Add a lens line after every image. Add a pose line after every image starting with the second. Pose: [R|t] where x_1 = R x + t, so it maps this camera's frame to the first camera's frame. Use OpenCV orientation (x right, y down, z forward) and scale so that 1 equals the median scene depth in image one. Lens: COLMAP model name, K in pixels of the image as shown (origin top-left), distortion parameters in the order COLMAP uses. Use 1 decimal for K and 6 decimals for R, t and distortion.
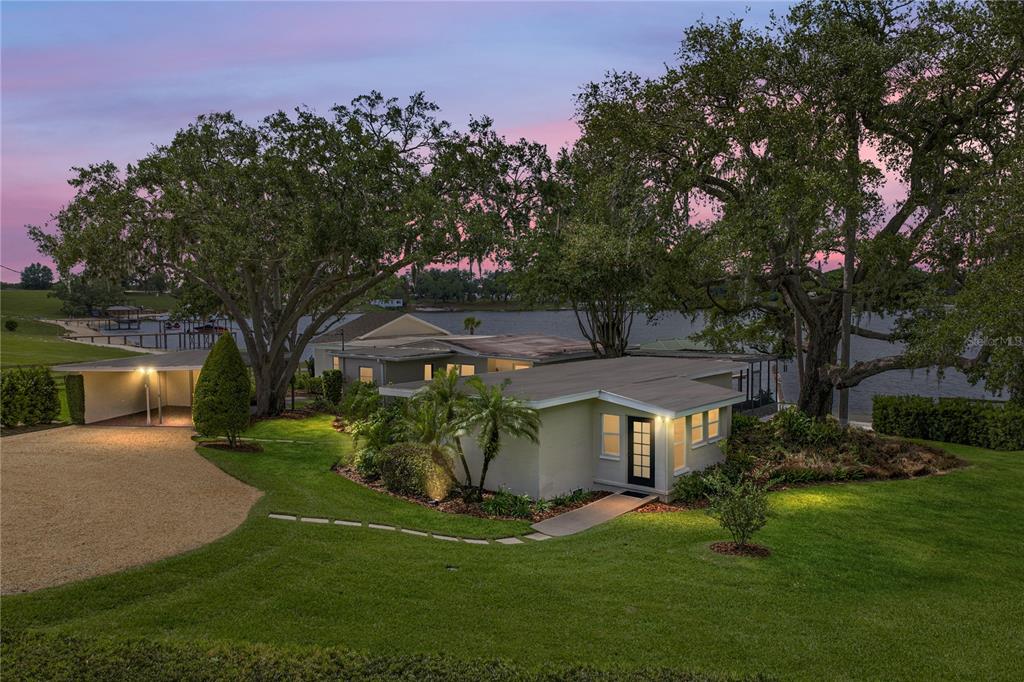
lens RADIAL K [[857.0, 0, 513.0], [0, 857.0, 344.1], [0, 0, 1]] dist [0.029235, -0.000884]
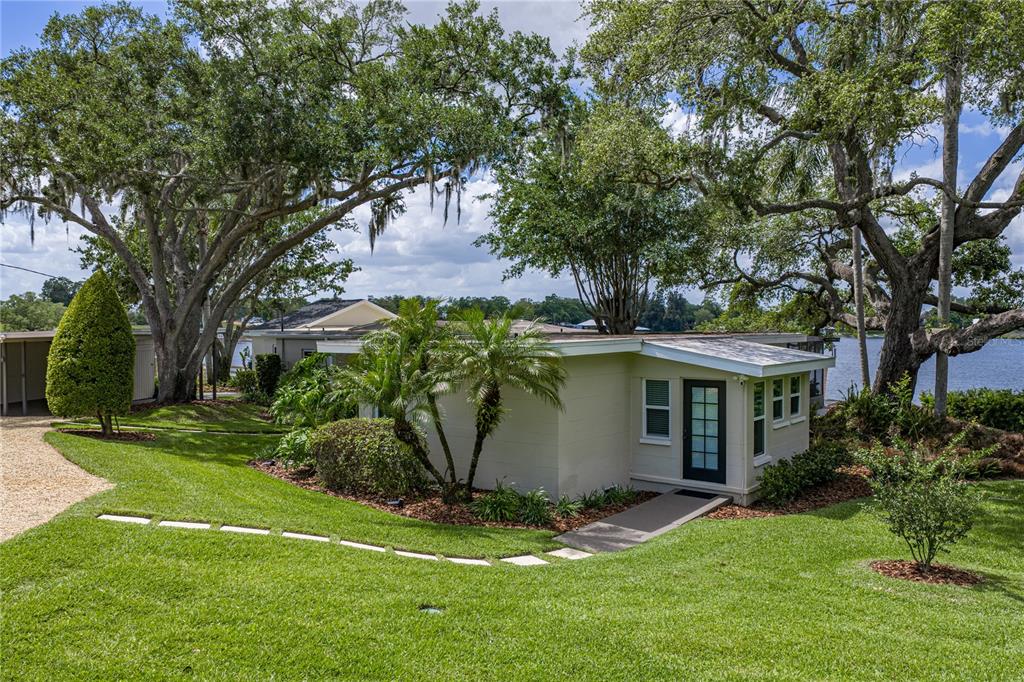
lens RADIAL K [[857.0, 0, 513.0], [0, 857.0, 344.1], [0, 0, 1]] dist [0.029235, -0.000884]
pose [[0.999078, 0.003706, 0.042780, -0.028092], [-0.002038, 0.999238, -0.038967, 0.075714], [-0.042892, 0.038844, 0.998324, 0.296086]]
